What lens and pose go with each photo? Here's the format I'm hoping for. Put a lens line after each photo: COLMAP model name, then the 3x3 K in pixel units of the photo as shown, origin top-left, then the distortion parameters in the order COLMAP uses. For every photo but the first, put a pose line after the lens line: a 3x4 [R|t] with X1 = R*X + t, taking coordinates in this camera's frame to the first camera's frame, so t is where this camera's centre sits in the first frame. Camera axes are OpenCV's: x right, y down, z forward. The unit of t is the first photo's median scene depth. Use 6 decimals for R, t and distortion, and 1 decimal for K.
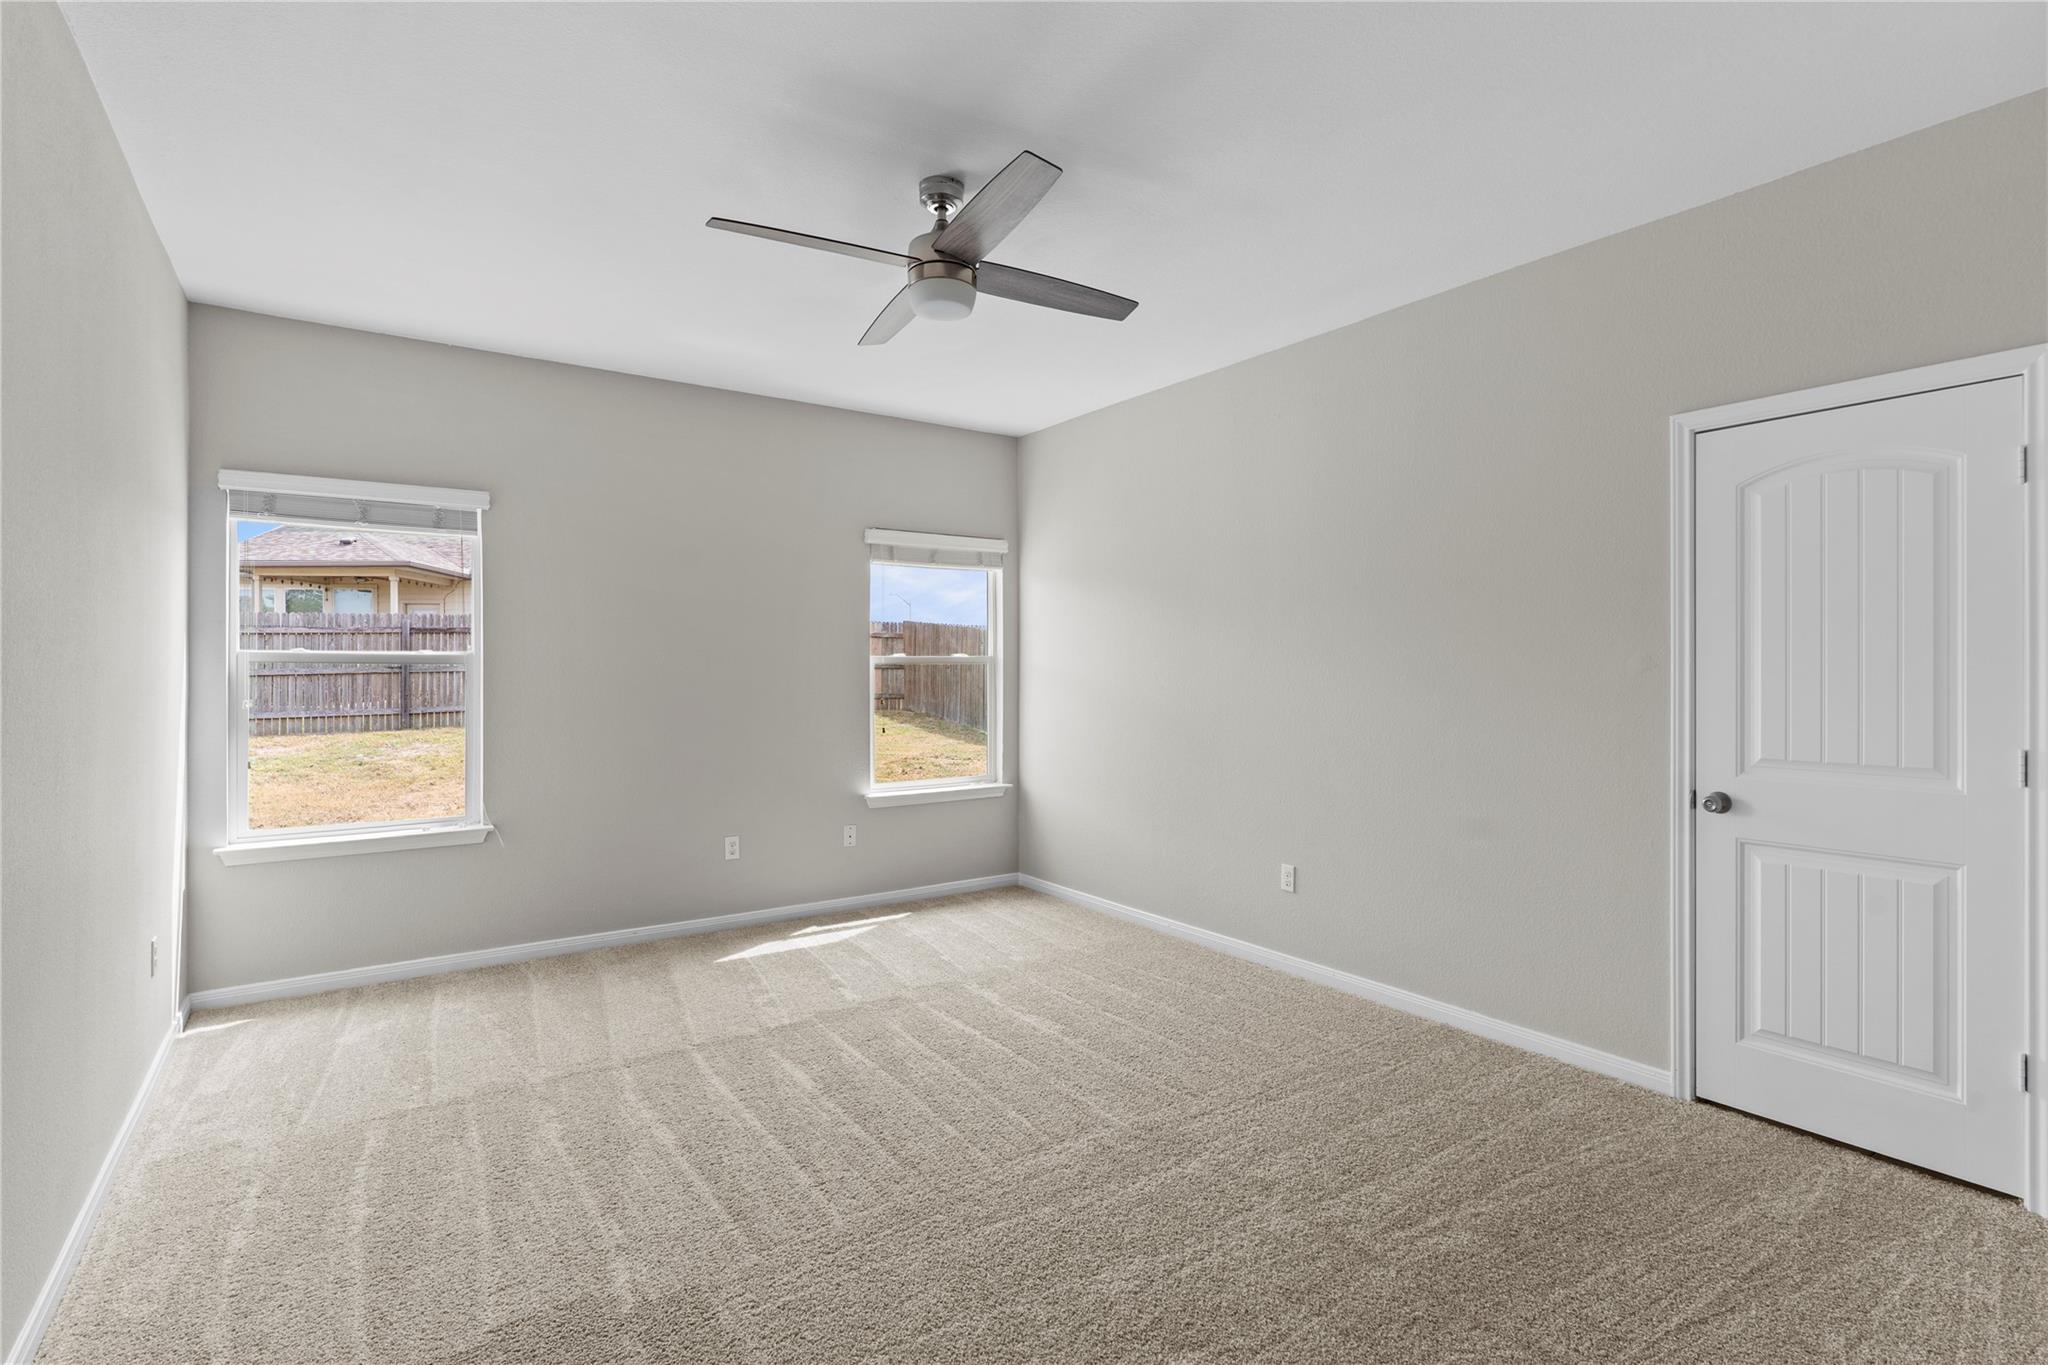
lens RADIAL K [[984.8, 0, 1019.8], [0, 984.8, 677.2], [0, 0, 1]] dist [0.001631, 0.000932]
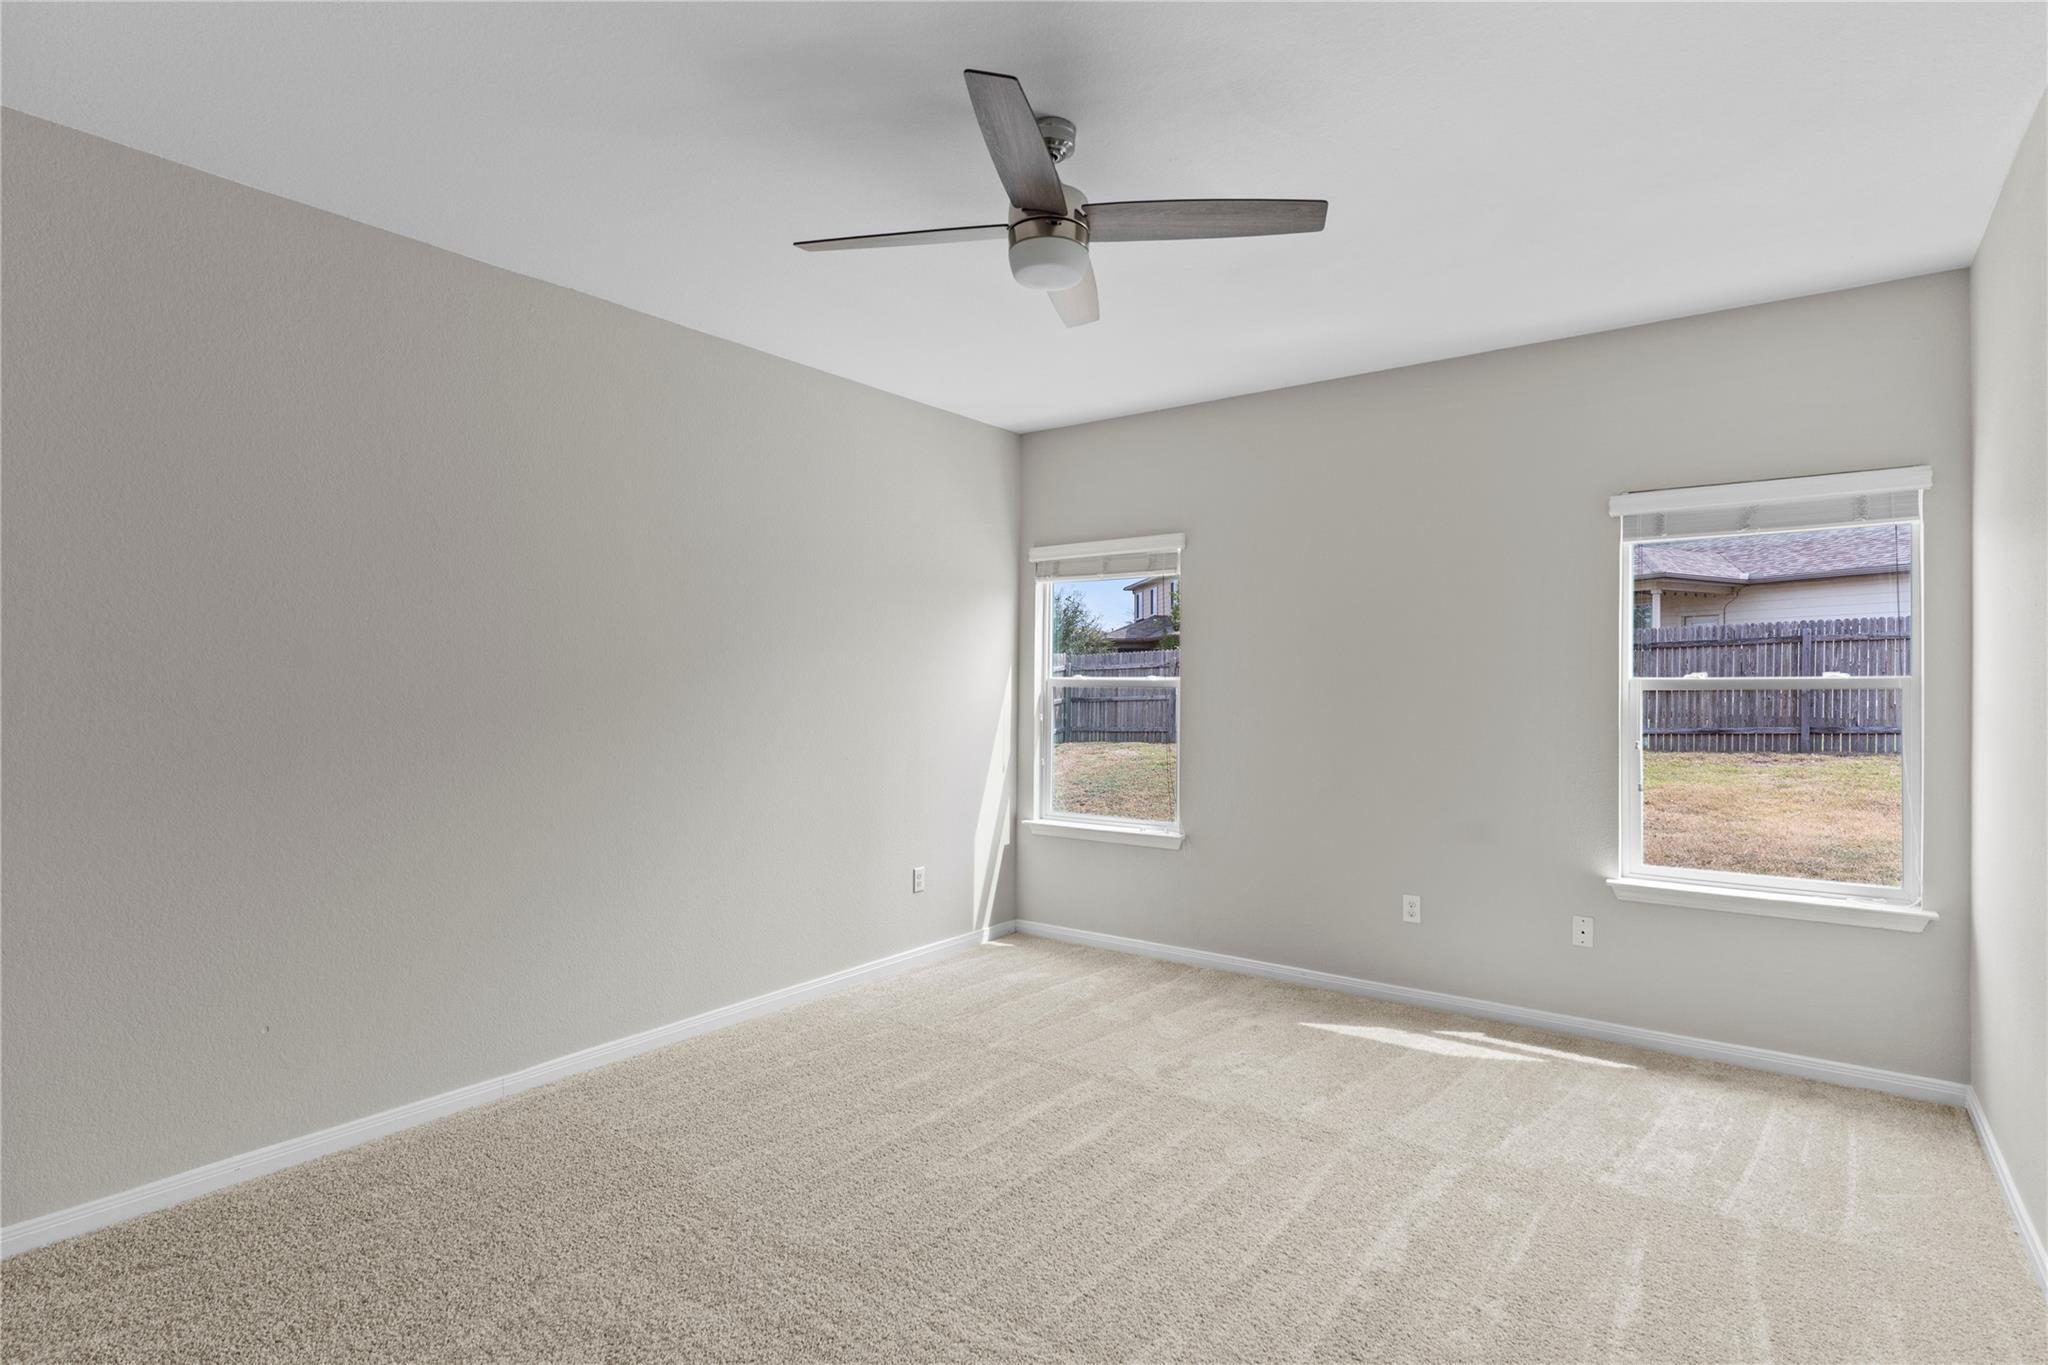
lens RADIAL K [[1028.9, 0, 1027.7], [0, 1028.9, 691.3], [0, 0, 1]] dist [0.006070, 0.002352]
pose [[0.317885, 0.009847, -0.948078, 0.435246], [-0.011139, 0.999916, 0.006651, -0.014084], [0.948064, 0.008446, 0.317968, 0.410427]]
